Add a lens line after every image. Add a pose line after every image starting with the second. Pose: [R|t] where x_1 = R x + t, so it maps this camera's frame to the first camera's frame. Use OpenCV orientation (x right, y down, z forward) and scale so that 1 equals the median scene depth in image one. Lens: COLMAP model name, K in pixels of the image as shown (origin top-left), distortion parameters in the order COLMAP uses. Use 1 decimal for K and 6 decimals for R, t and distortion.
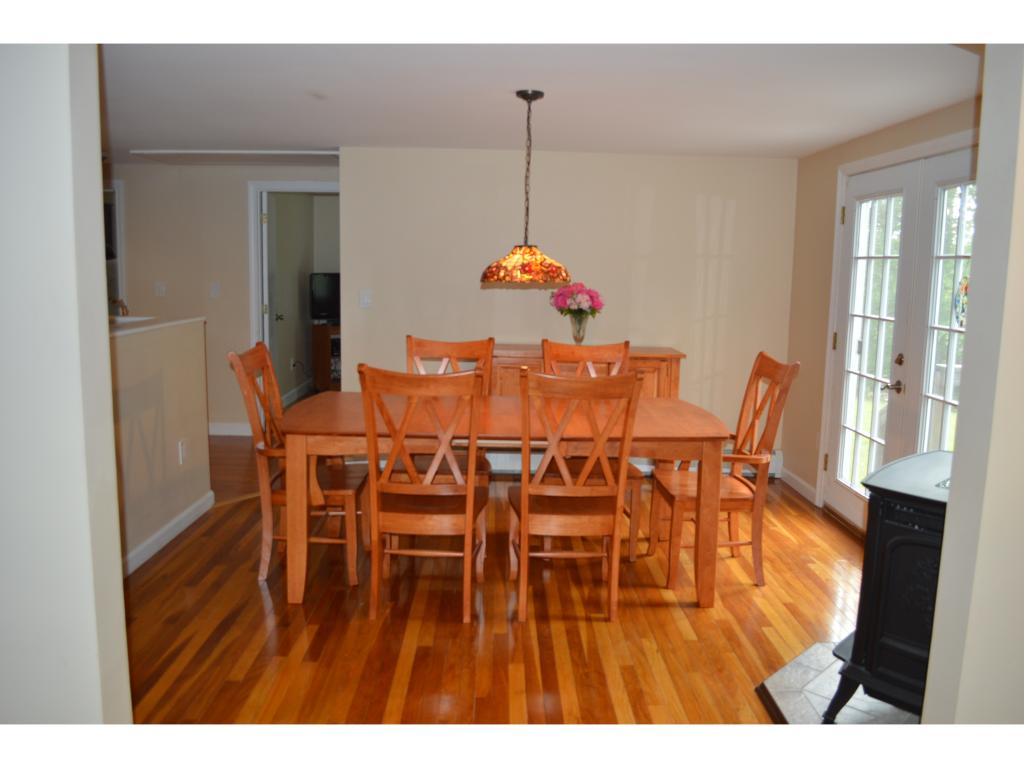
lens RADIAL K [[822.0, 0, 512.0], [0, 822.0, 384.0], [0, 0, 1]] dist [-0.079020, -0.001568]
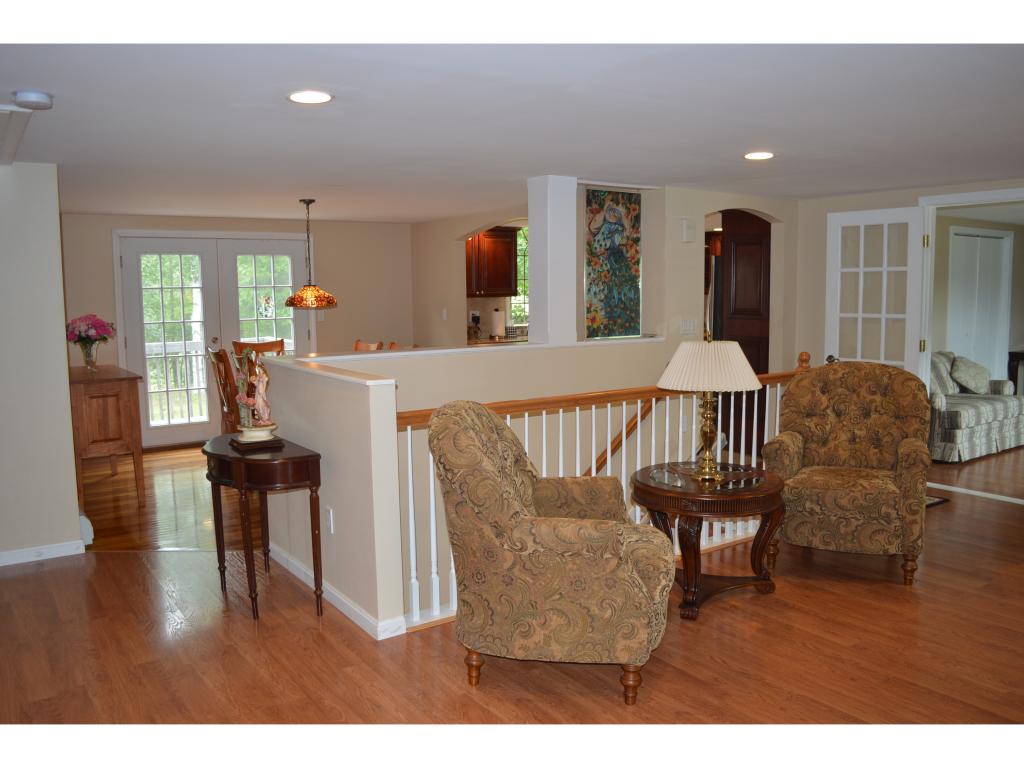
lens RADIAL K [[822.0, 0, 512.0], [0, 822.0, 384.0], [0, 0, 1]] dist [-0.079020, -0.001568]
pose [[-0.559582, -0.111349, 0.821261, -1.646008], [0.111685, 0.971763, 0.207853, -0.270917], [-0.821215, 0.208033, -0.531345, 1.571637]]
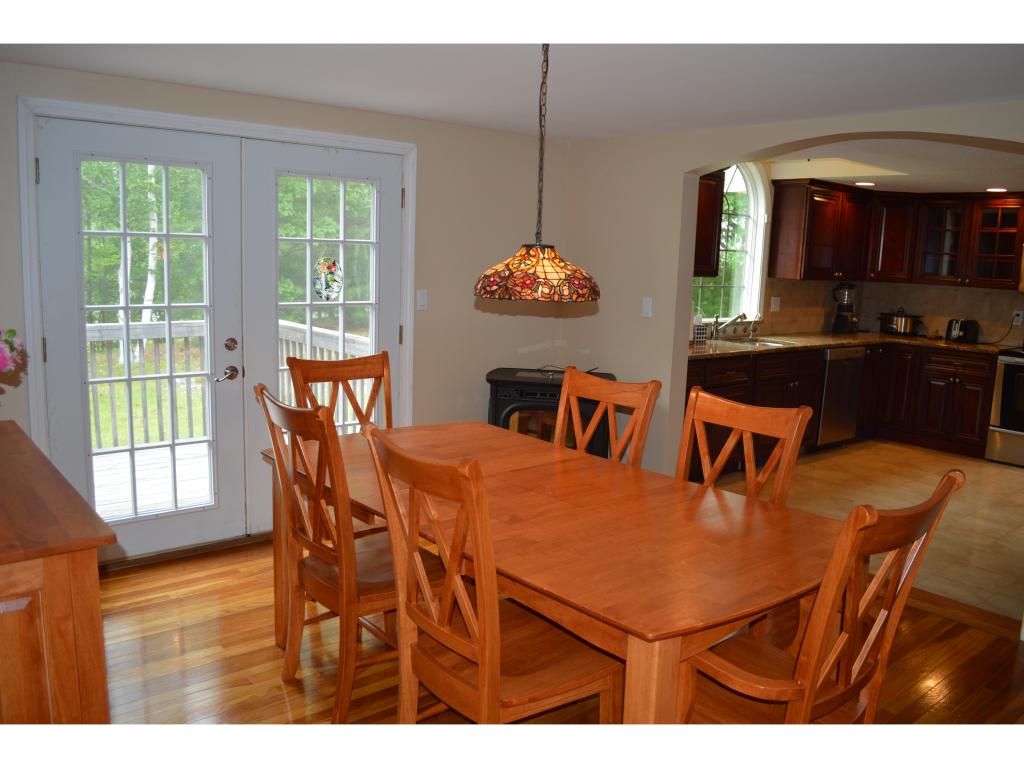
lens RADIAL K [[822.0, 0, 512.0], [0, 822.0, 384.0], [0, 0, 1]] dist [-0.079020, -0.001568]
pose [[-0.628860, -0.164108, 0.760003, -0.504606], [0.058304, 0.964767, 0.256566, -0.227909], [-0.775330, 0.205655, -0.597135, 1.414546]]
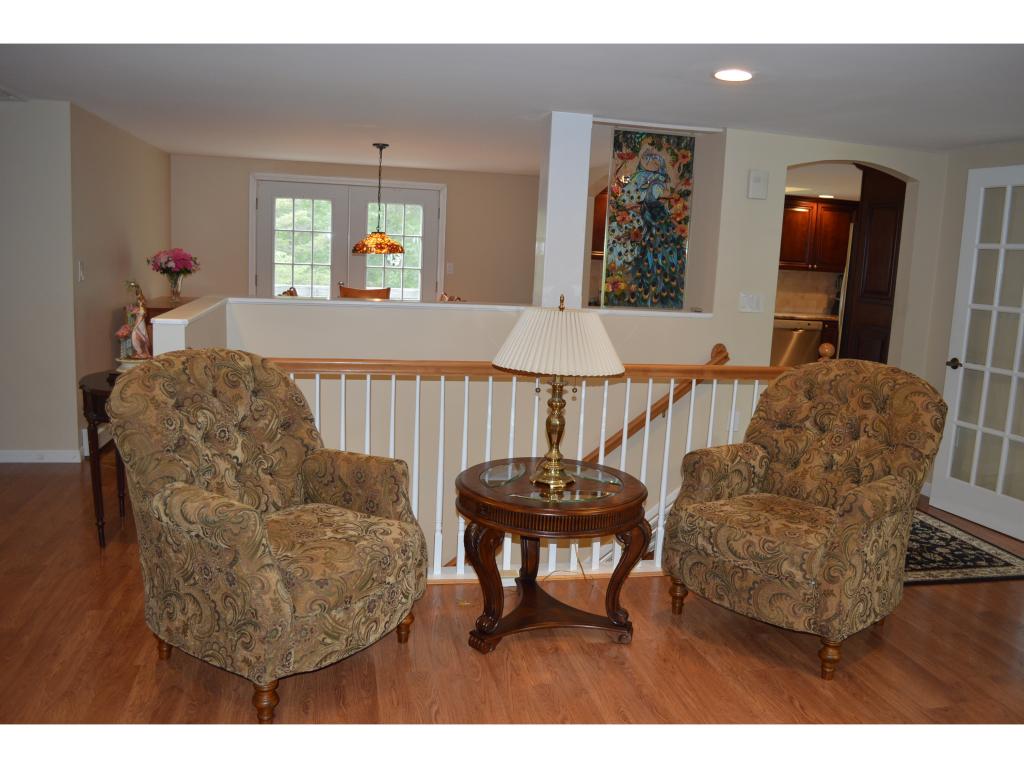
lens RADIAL K [[822.0, 0, 512.0], [0, 822.0, 384.0], [0, 0, 1]] dist [-0.079020, -0.001568]
pose [[-0.197709, -0.186745, 0.962308, -1.708260], [0.083031, 0.974968, 0.206261, -0.183714], [-0.976738, 0.120681, -0.177254, 1.034989]]
